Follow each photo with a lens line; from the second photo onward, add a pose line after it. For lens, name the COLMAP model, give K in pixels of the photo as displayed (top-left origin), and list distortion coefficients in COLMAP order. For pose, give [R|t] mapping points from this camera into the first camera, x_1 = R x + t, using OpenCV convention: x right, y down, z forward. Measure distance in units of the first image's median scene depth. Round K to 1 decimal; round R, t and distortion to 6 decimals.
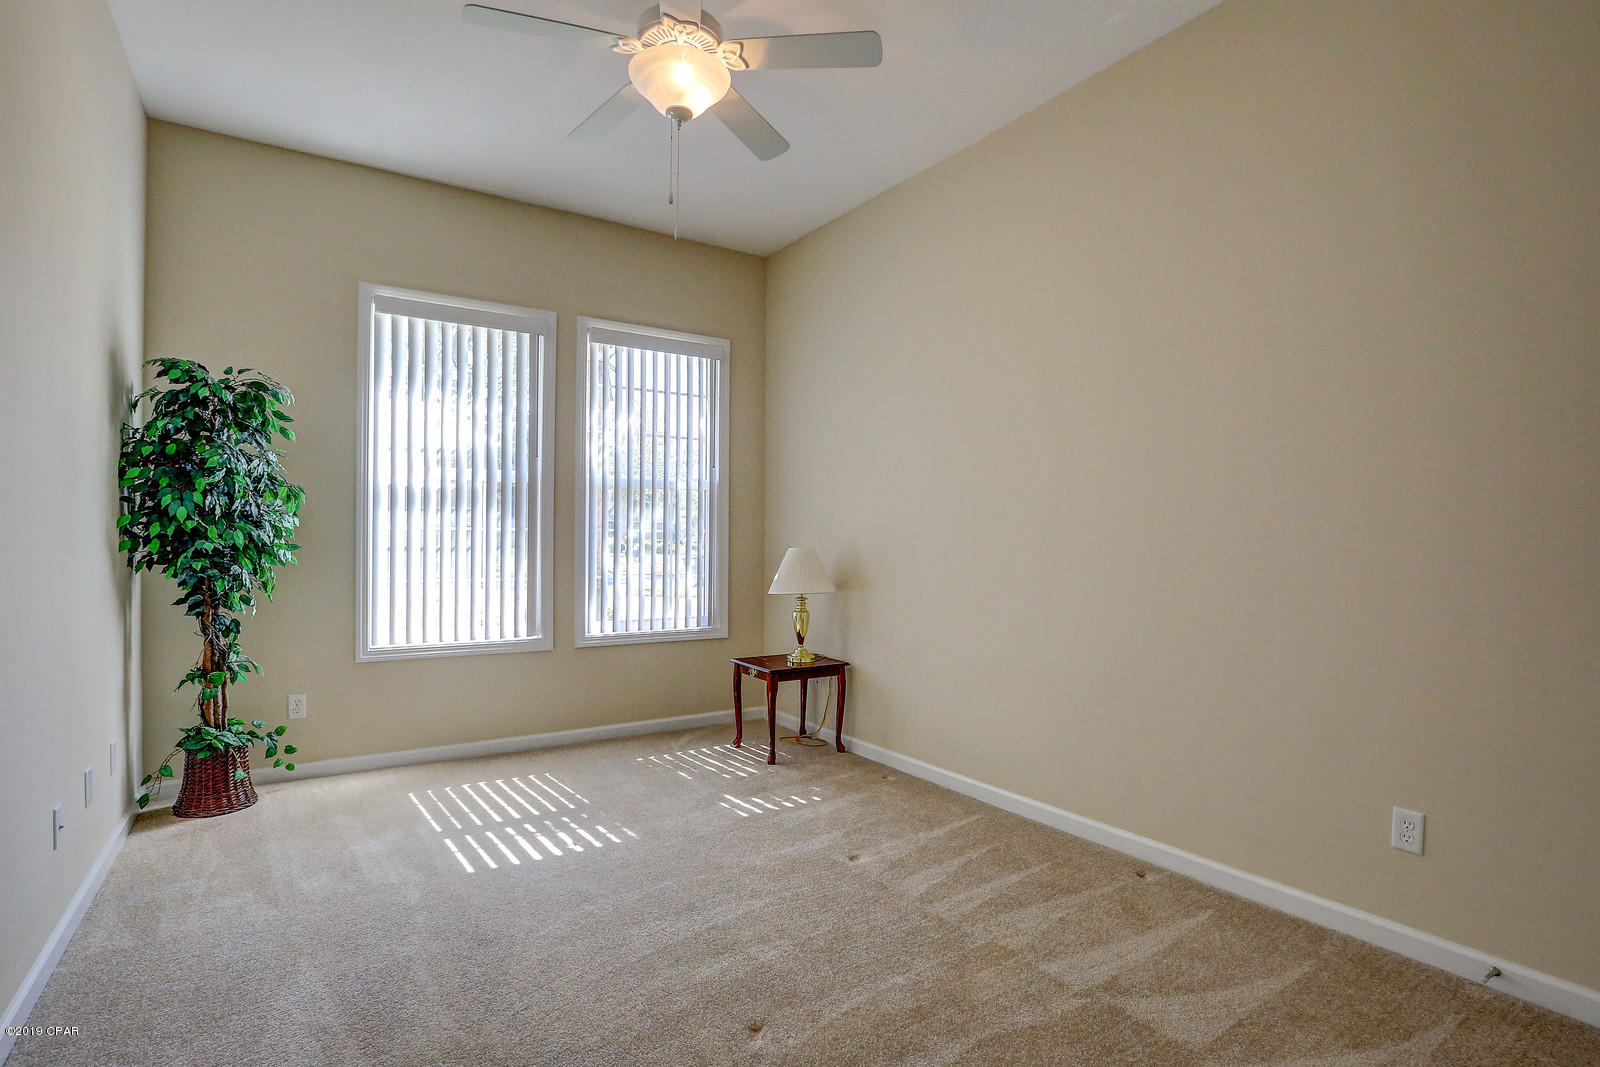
lens RADIAL K [[740.5, 0, 802.0], [0, 740.5, 536.4], [0, 0, 1]] dist [-0.045322, 0.016185]
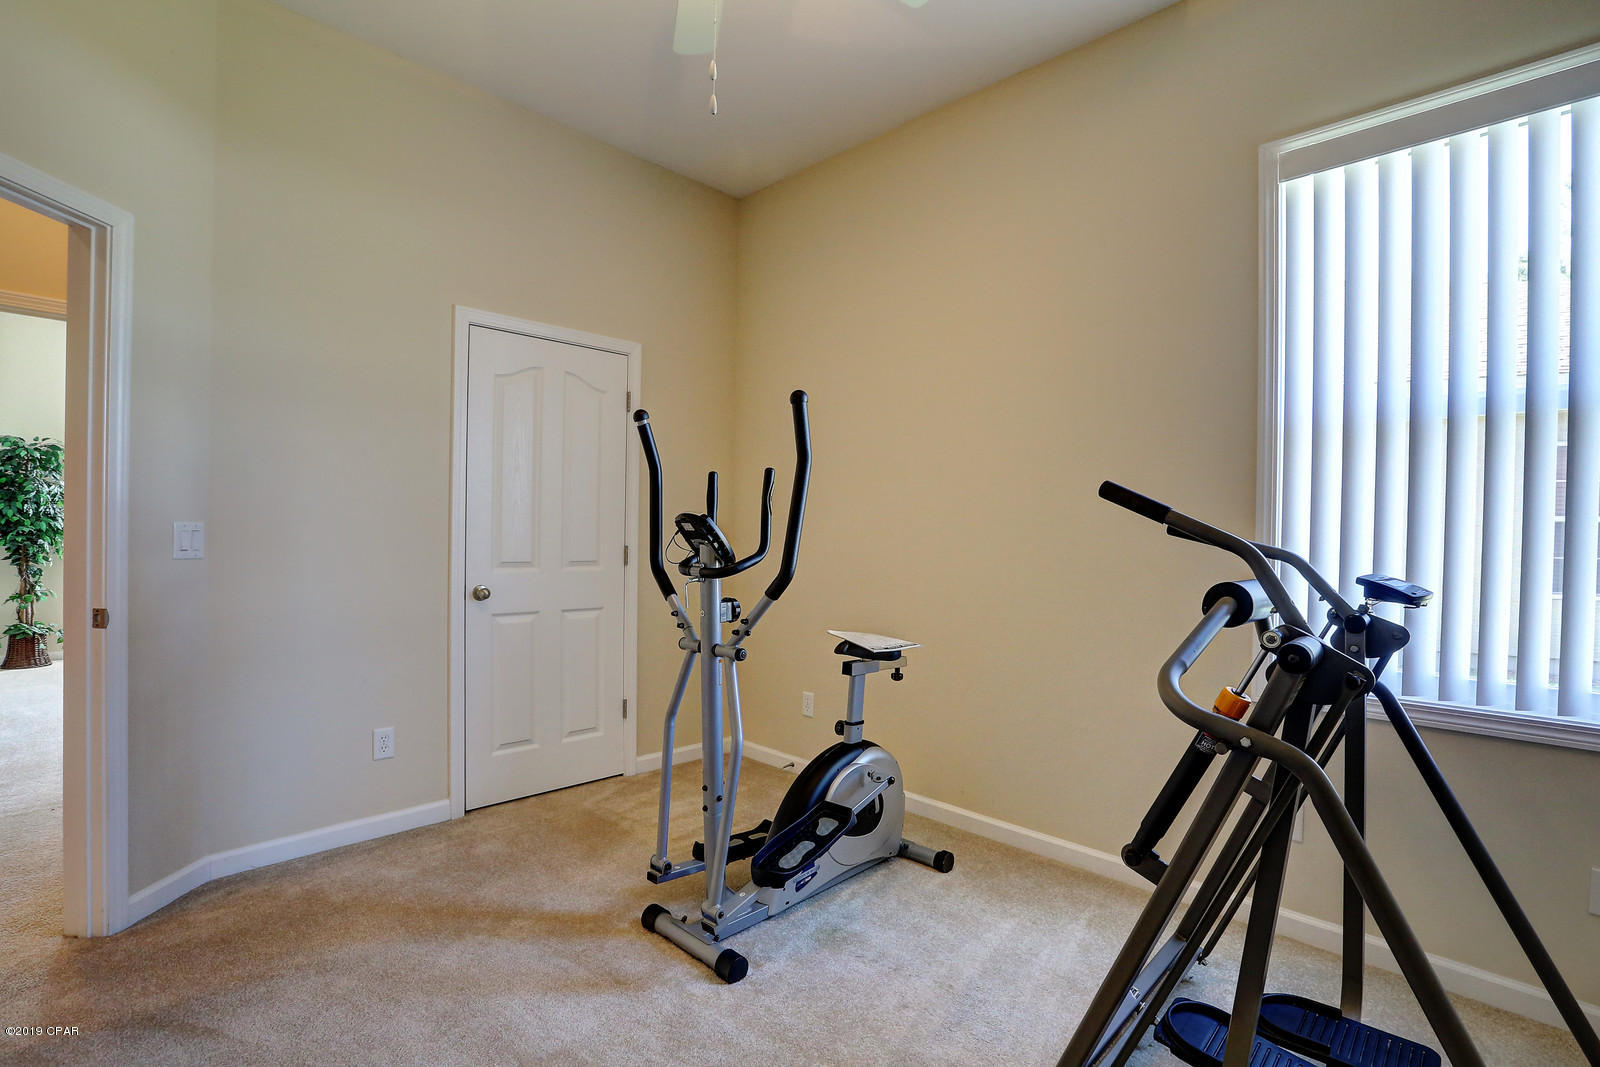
lens RADIAL K [[740.5, 0, 800.3], [0, 740.5, 538.1], [0, 0, 1]] dist [-0.045322, 0.016185]
pose [[0.983957, 0.012715, 0.177954, 0.884064], [-0.014456, 0.999859, 0.008491, -0.010451], [-0.177821, -0.010927, 0.984002, -1.262258]]
